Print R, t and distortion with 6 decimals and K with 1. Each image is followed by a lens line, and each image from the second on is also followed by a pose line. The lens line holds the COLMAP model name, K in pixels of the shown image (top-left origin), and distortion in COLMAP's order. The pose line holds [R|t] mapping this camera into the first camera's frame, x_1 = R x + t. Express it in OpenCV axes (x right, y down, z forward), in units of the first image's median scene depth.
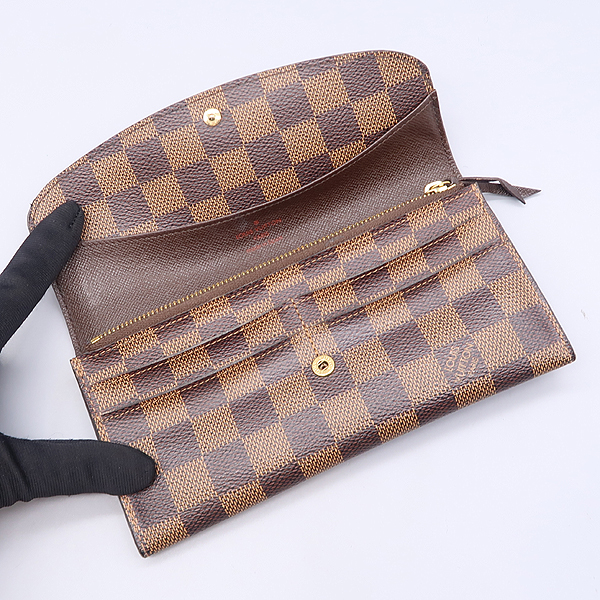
lens RADIAL K [[953.1, 0, 300.0], [0, 953.1, 299.8], [0, 0, 1]] dist [-0.024930, 0.000000]
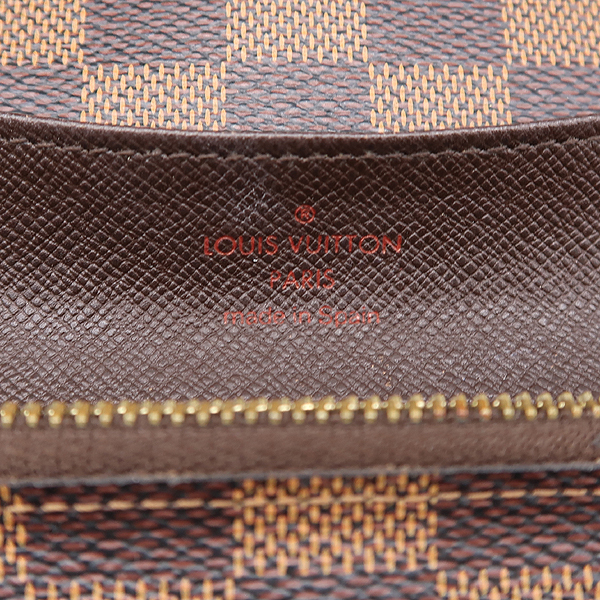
lens RADIAL K [[953.1, 0, 300.0], [0, 953.1, 300.0], [0, 0, 1]] dist [-0.024930, 0.000000]
pose [[0.922008, 0.387130, 0.005665, -0.042174], [-0.385250, 0.918788, -0.086087, -0.043668], [-0.038532, 0.077190, 0.996272, 0.804951]]
